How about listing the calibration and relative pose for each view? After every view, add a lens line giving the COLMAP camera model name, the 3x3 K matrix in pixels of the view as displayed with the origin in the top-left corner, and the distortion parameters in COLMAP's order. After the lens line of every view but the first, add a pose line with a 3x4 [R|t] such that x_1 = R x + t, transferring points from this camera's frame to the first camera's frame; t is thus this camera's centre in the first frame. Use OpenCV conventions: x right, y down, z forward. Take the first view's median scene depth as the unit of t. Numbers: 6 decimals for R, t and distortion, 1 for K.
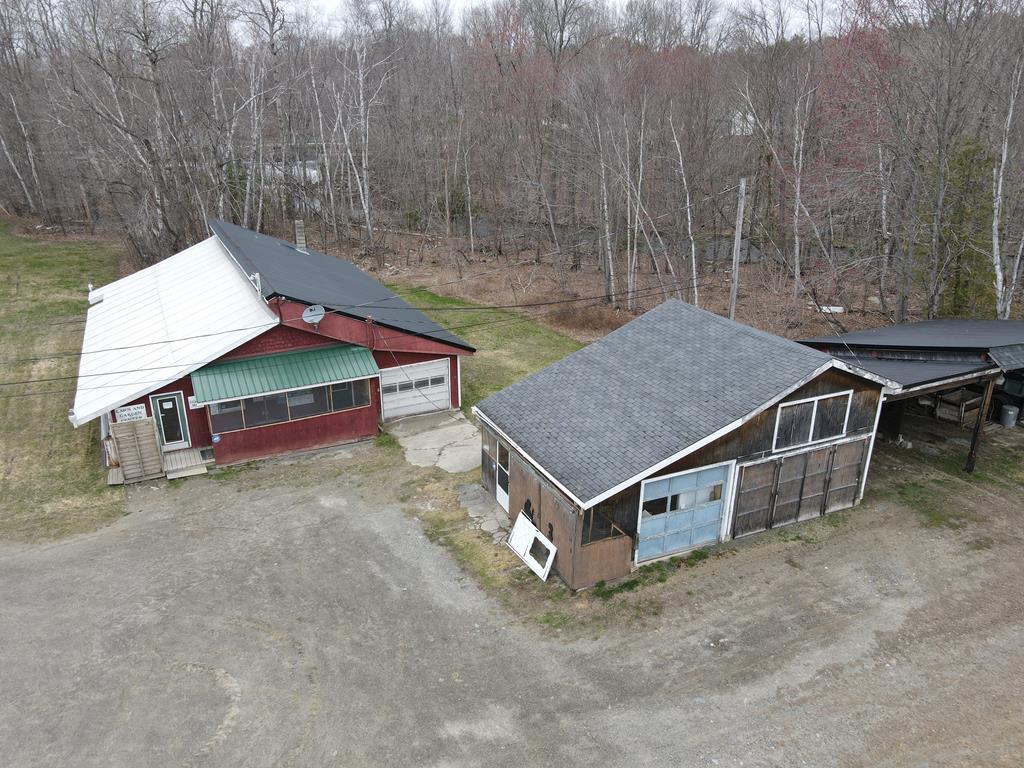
lens RADIAL K [[743.3, 0, 512.8], [0, 743.3, 387.2], [0, 0, 1]] dist [0.009468, 0.006574]
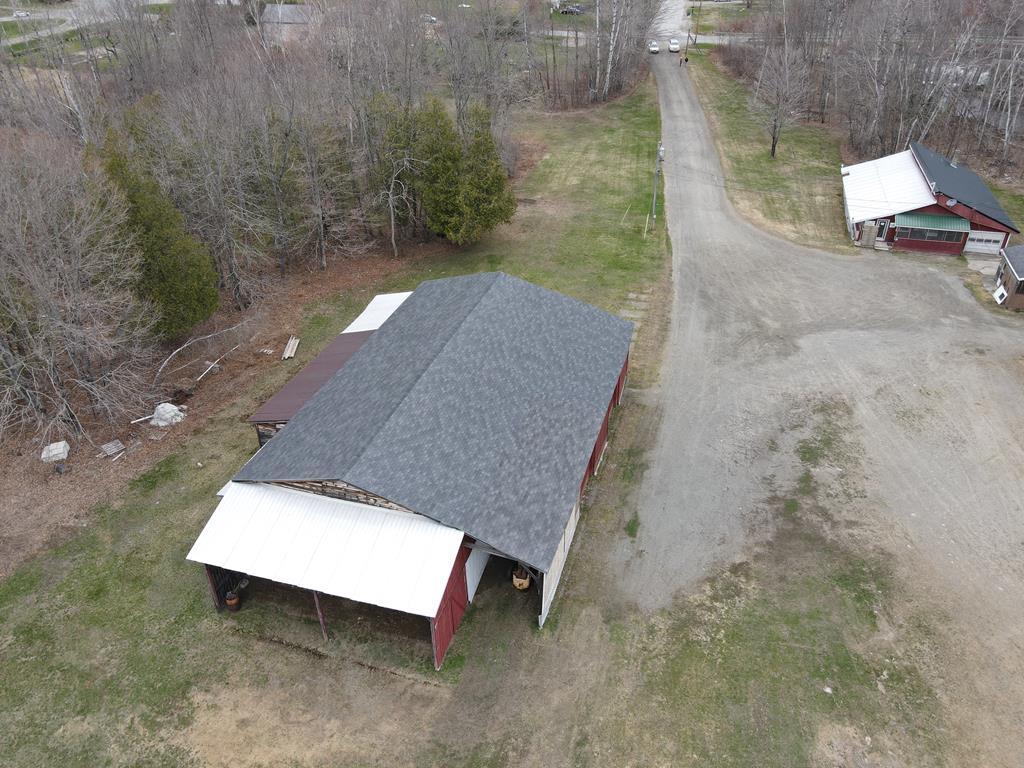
lens RADIAL K [[743.3, 0, 506.9], [0, 743.3, 380.8], [0, 0, 1]] dist [0.009468, 0.006574]
pose [[0.711546, 0.360221, -0.603276, 0.434483], [-0.243947, 0.931828, 0.268674, 0.163819], [0.658932, -0.044006, 0.750914, -2.051866]]
